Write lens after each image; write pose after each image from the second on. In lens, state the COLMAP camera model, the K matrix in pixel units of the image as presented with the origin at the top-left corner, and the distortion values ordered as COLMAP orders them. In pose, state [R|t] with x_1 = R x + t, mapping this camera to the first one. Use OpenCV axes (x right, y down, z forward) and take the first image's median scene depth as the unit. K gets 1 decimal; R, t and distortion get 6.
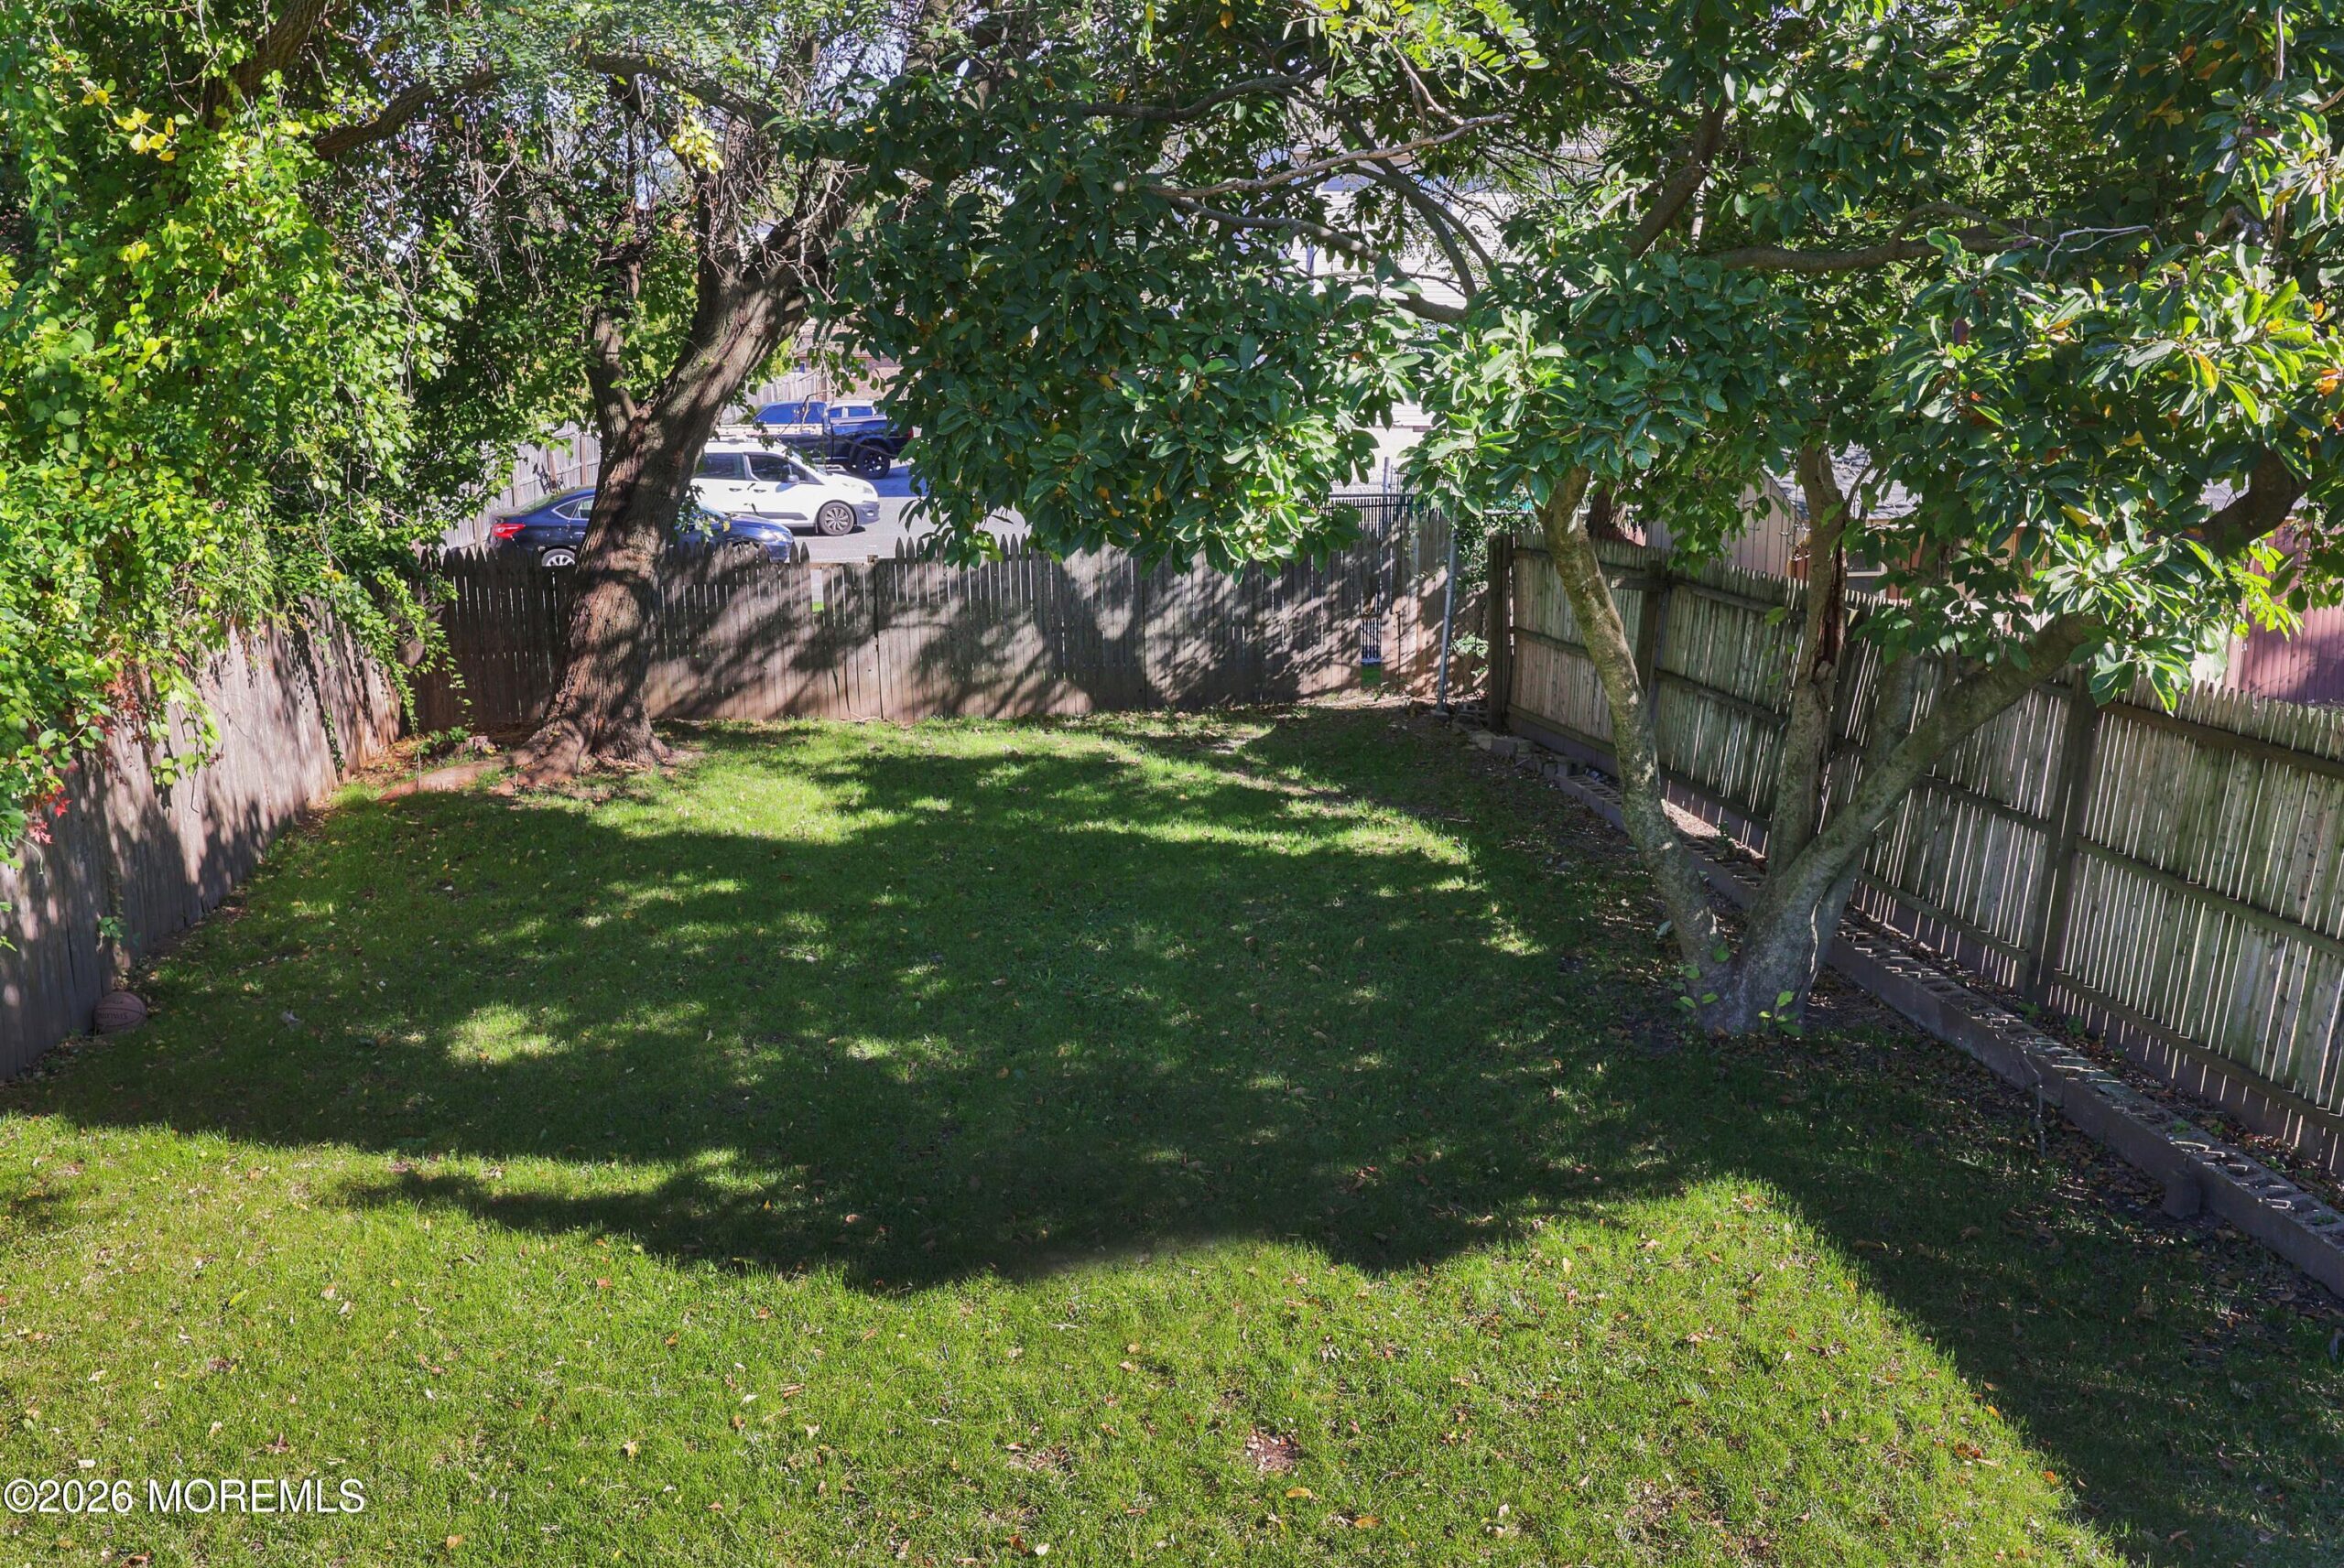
lens RADIAL K [[1882.2, 0, 1172.0], [0, 1882.2, 784.0], [0, 0, 1]] dist [-0.044124, 0.001602]
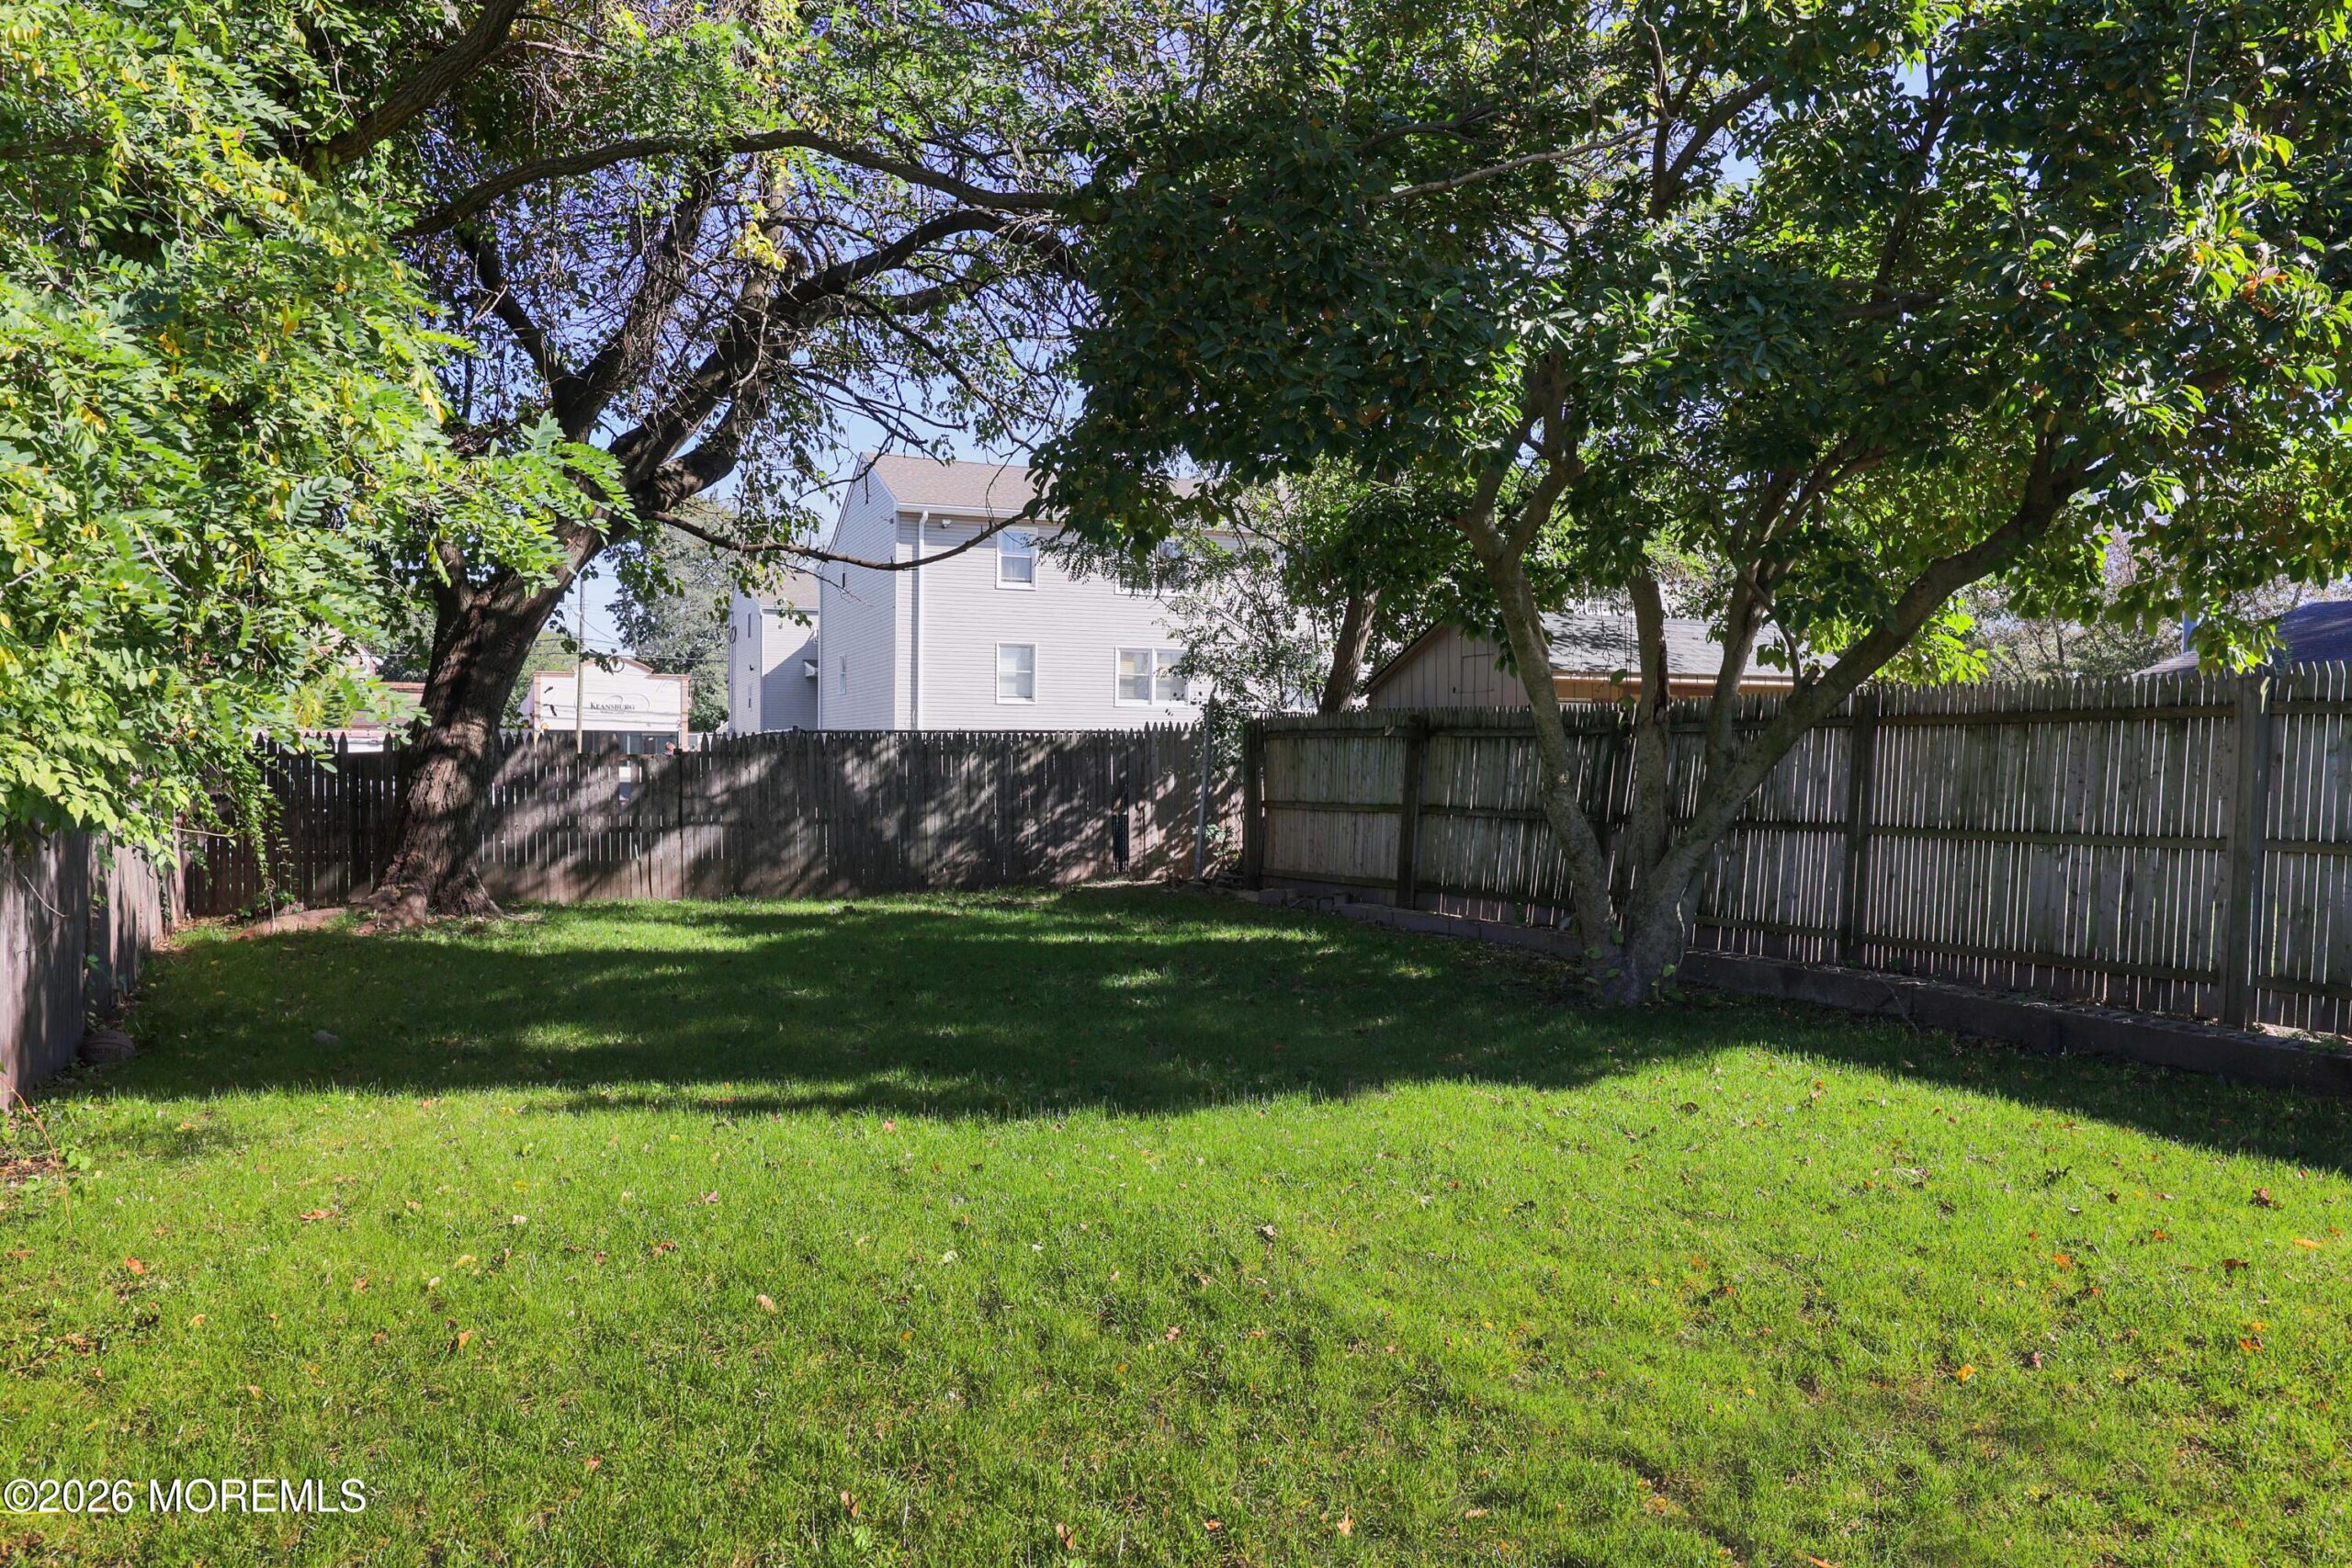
lens RADIAL K [[1696.0, 0, 1176.0], [0, 1696.0, 784.0], [0, 0, 1]] dist [-0.042118, -0.001698]
pose [[0.957858, 0.001106, 0.287240, -0.314726], [0.059731, 0.977366, -0.202950, 0.209371], [-0.280963, 0.211554, 0.936111, 0.028231]]
